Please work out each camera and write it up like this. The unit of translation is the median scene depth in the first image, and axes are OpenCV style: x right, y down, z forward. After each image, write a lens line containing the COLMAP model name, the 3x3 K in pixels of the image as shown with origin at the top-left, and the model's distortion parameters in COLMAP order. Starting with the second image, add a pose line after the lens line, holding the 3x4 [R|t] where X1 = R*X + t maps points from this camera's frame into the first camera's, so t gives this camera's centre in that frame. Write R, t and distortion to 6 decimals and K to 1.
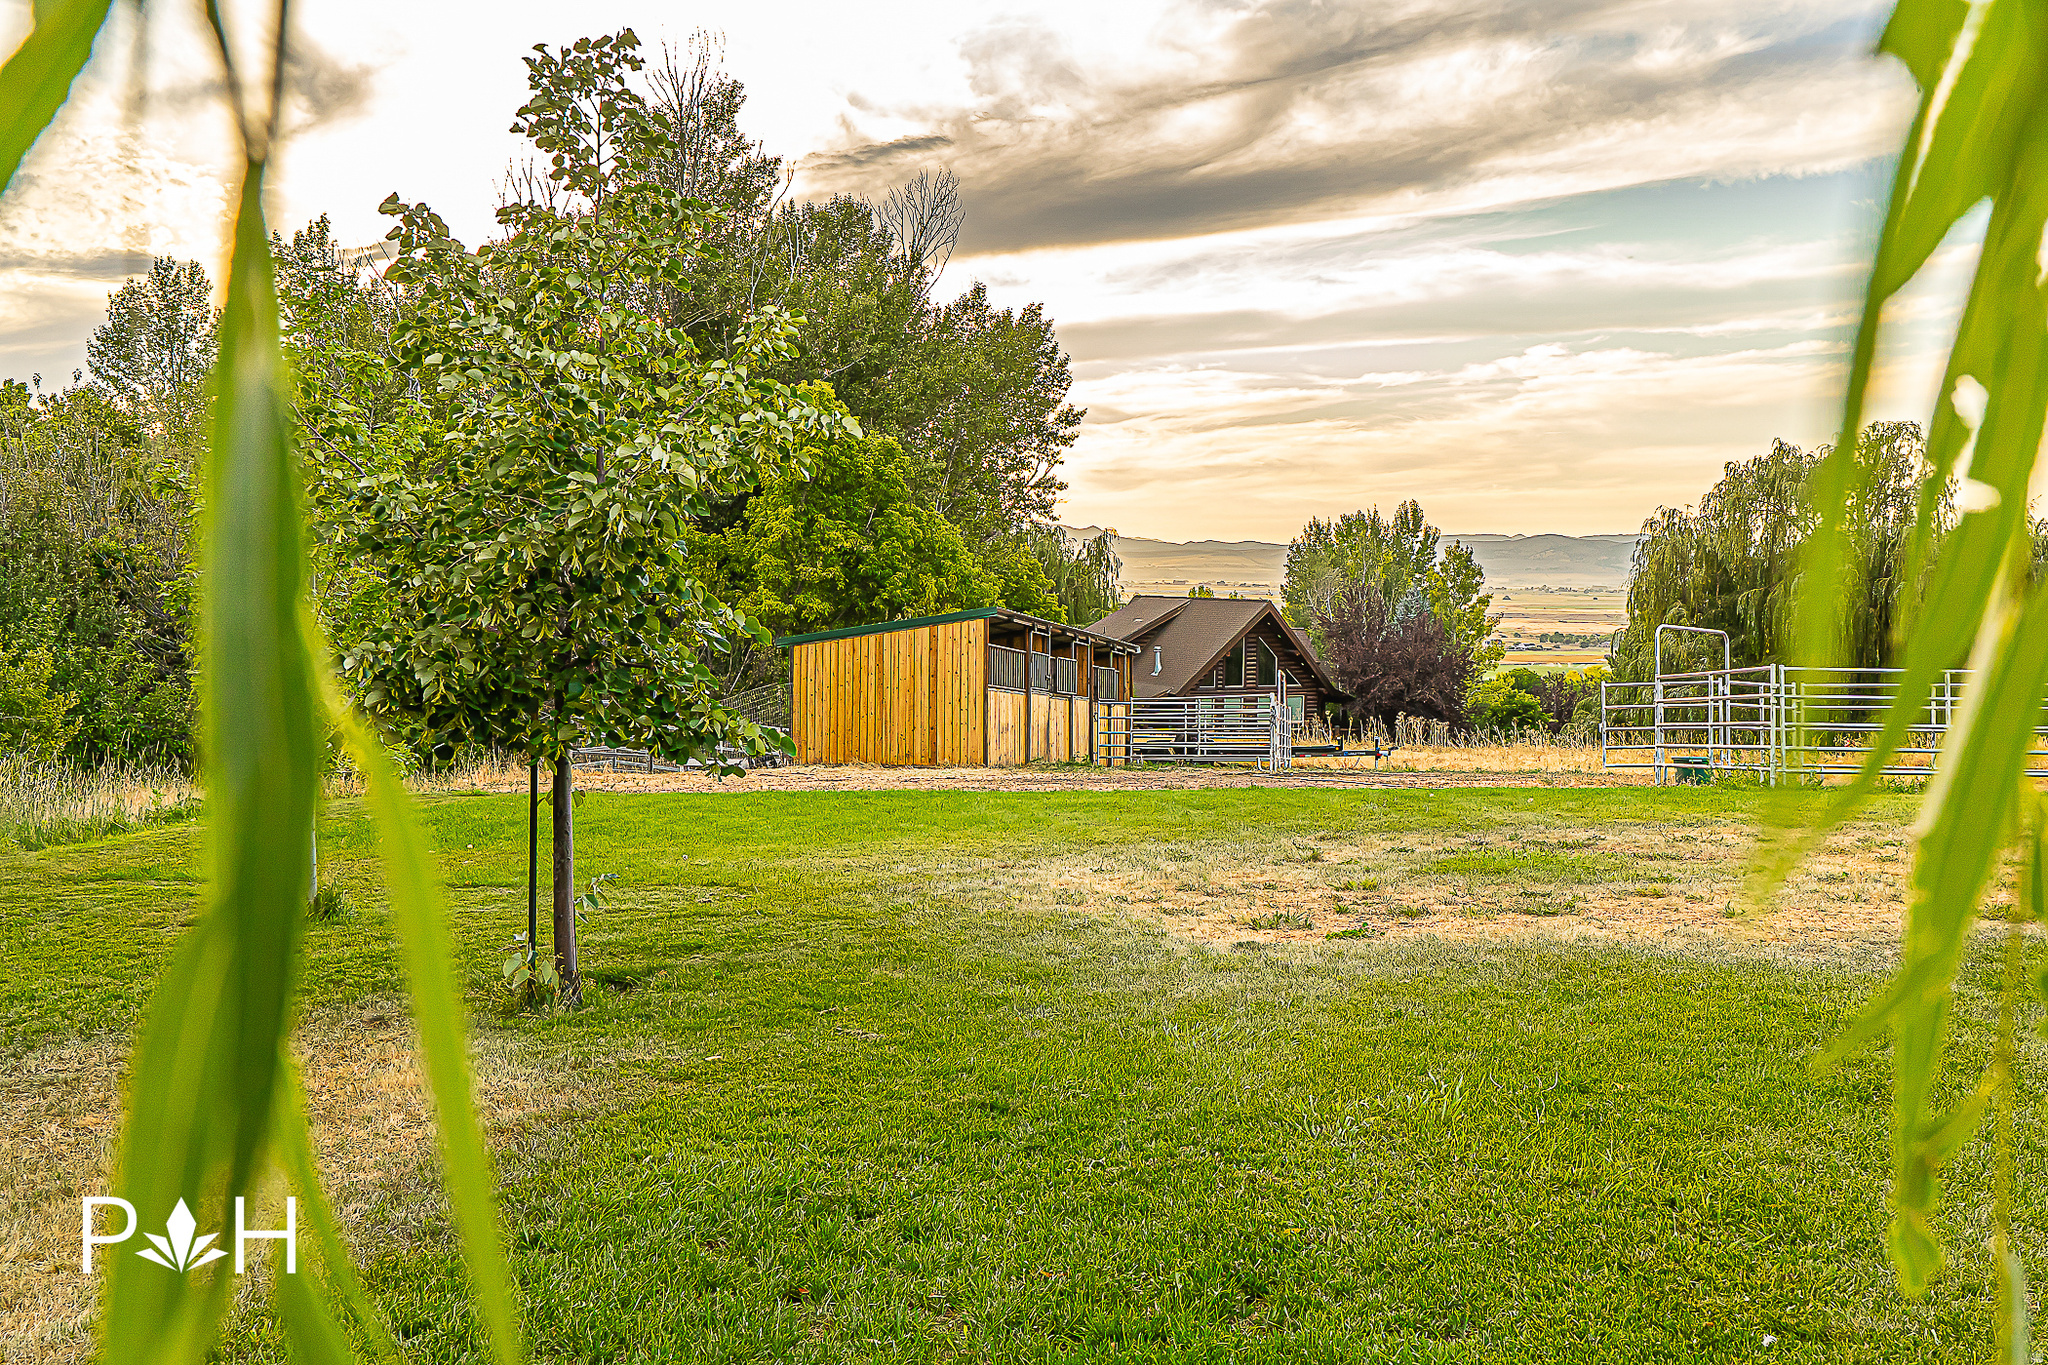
lens RADIAL K [[2047.5, 0, 1024.1], [0, 2047.5, 680.5], [0, 0, 1]] dist [-0.018595, 0.000000]
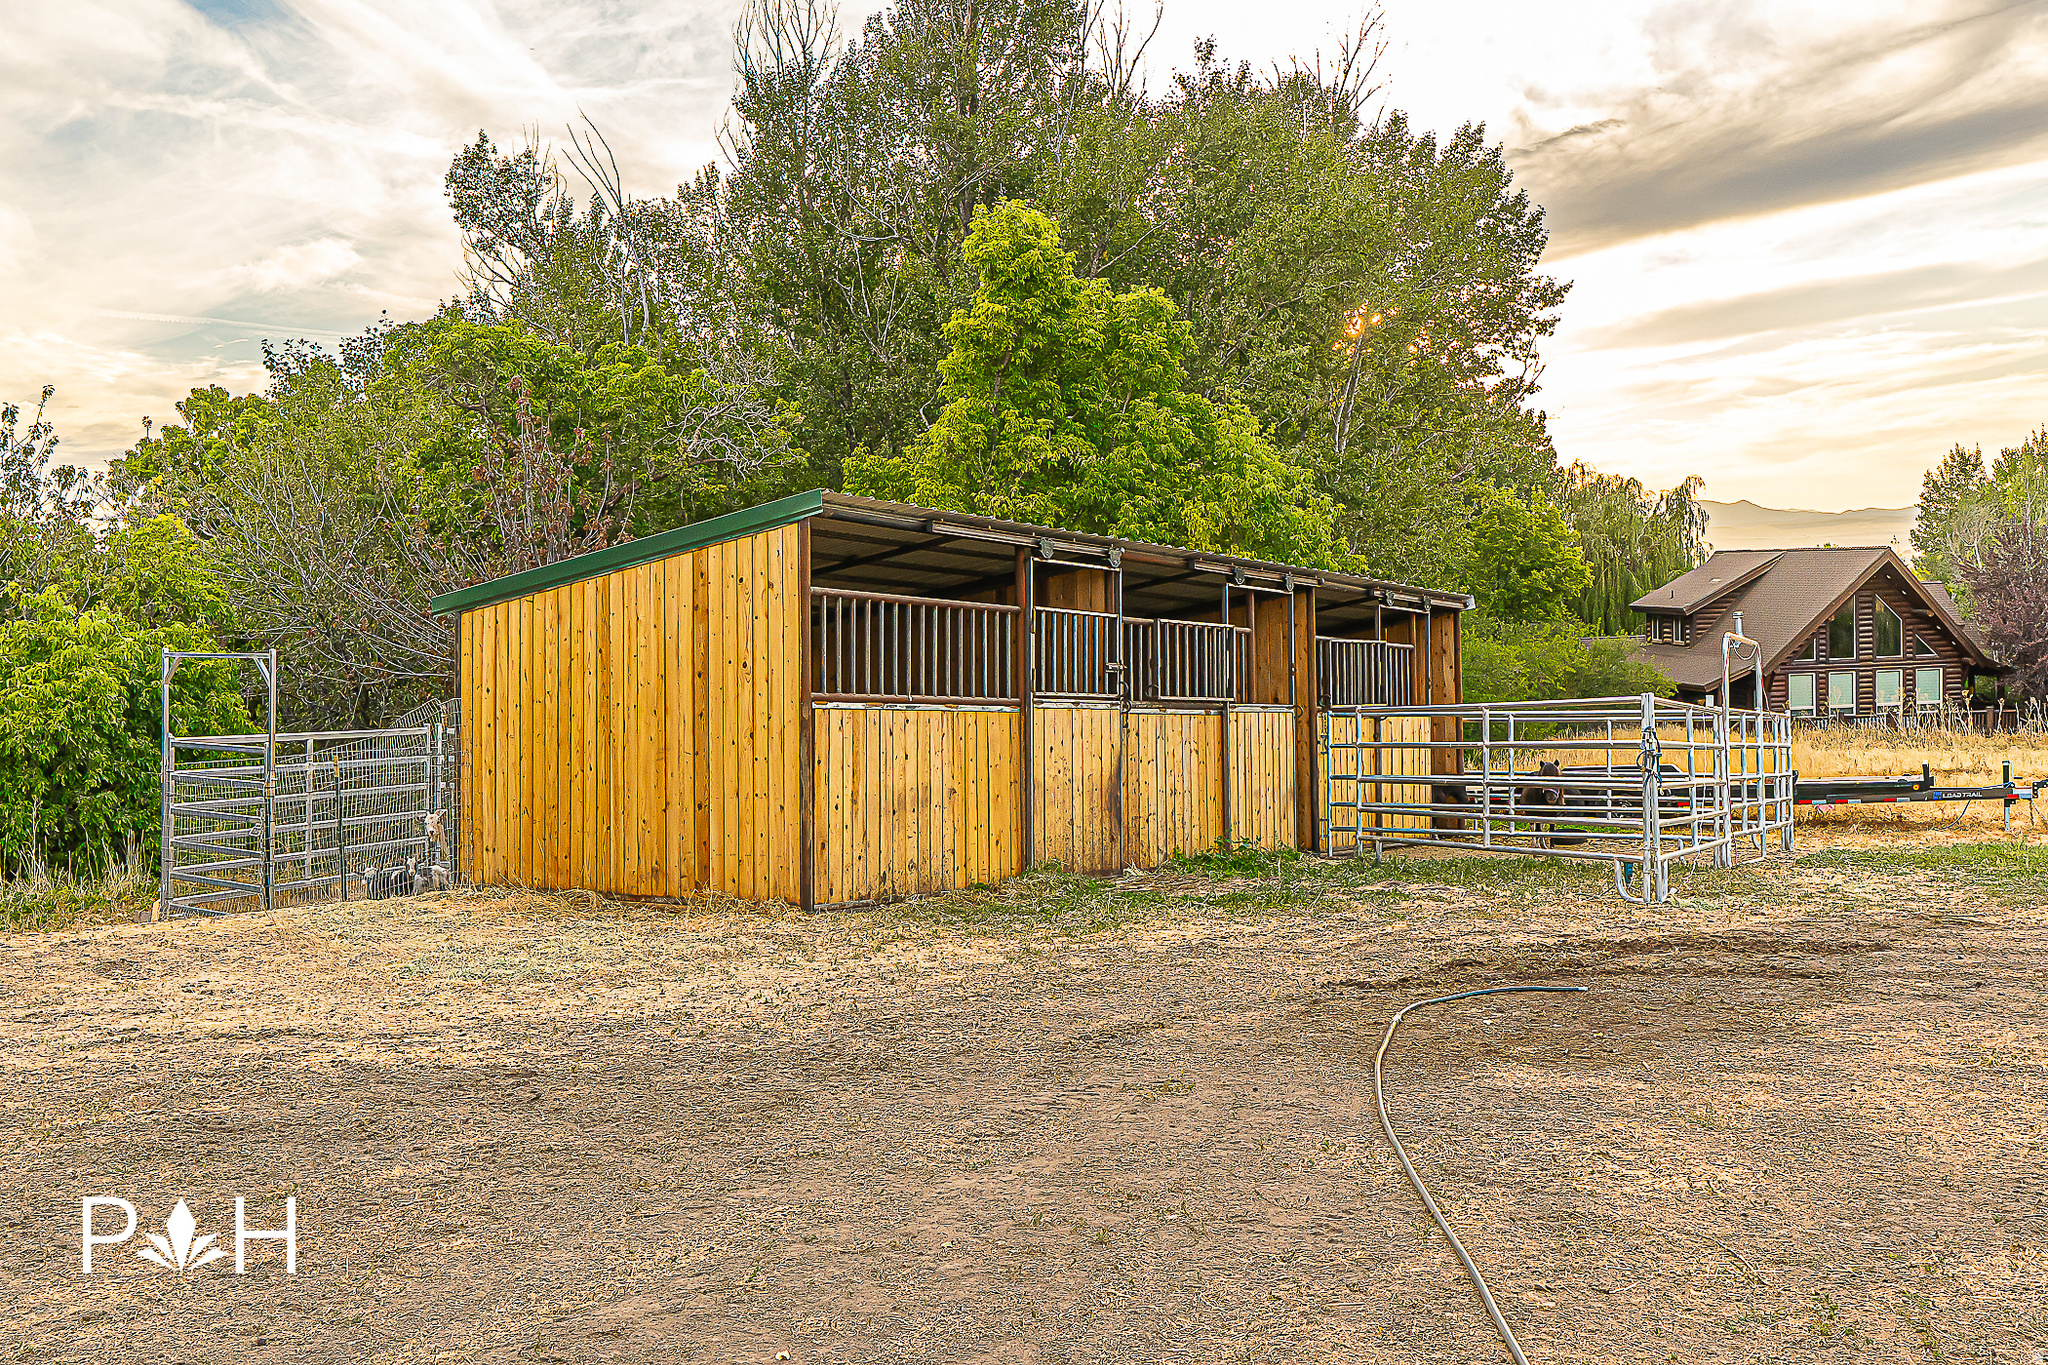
lens RADIAL K [[1840.7, 0, 1027.0], [0, 1840.7, 683.6], [0, 0, 1]] dist [-0.019113, 0.000846]
pose [[0.940547, -0.023288, -0.338863, 0.060998], [0.026838, 0.999623, 0.005795, -0.000357], [0.338600, -0.014545, 0.940818, 0.305337]]
